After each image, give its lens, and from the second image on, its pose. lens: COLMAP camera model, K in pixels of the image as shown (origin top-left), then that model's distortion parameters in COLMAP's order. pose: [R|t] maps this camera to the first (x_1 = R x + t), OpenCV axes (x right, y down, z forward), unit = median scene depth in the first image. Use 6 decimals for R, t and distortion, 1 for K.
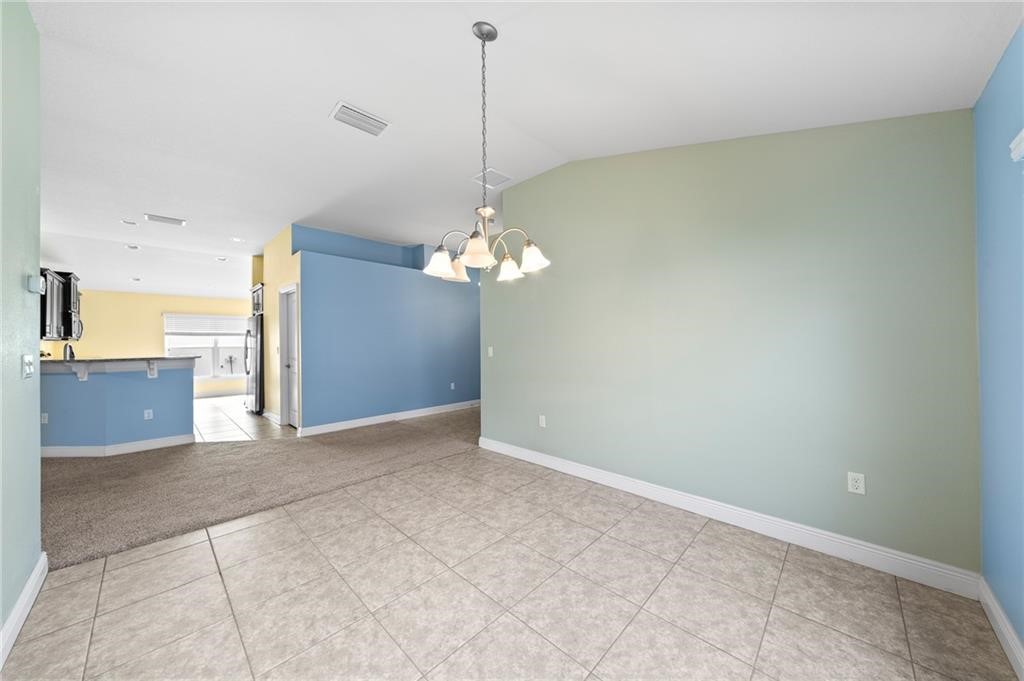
lens RADIAL K [[351.3, 0, 511.0], [0, 351.3, 342.0], [0, 0, 1]] dist [-0.010469, -0.000091]
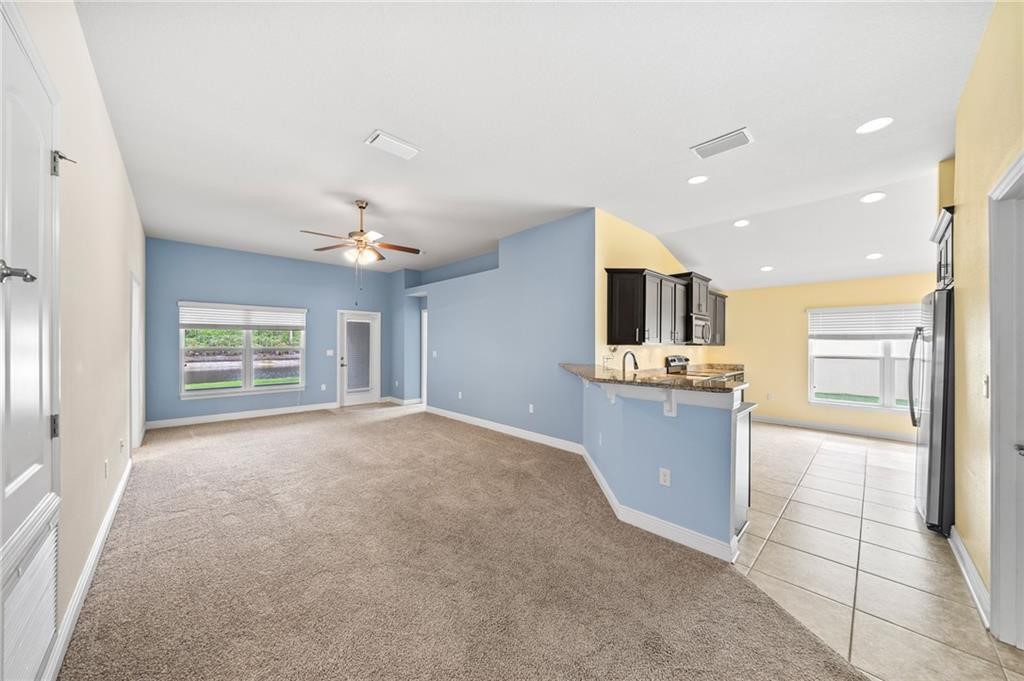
lens RADIAL K [[351.3, 0, 511.0], [0, 351.3, 342.0], [0, 0, 1]] dist [-0.010469, -0.000091]
pose [[-0.039824, 0.001538, -0.999206, -0.288731], [-0.006374, 0.999978, 0.001794, -0.012335], [0.999186, 0.006441, -0.039813, 0.496676]]
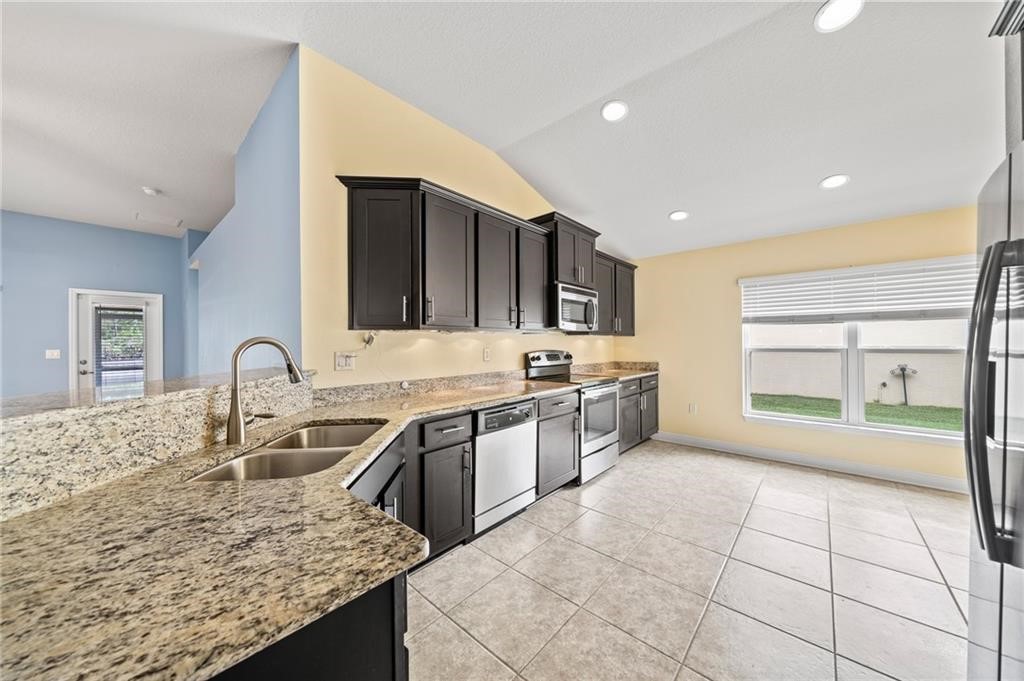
lens RADIAL K [[351.3, 0, 511.0], [0, 351.3, 342.0], [0, 0, 1]] dist [-0.010469, -0.000091]
pose [[0.043556, 0.004435, -0.999041, -0.631766], [0.004375, 0.999980, 0.004630, 0.004580], [0.999041, -0.004572, 0.043536, 0.804152]]
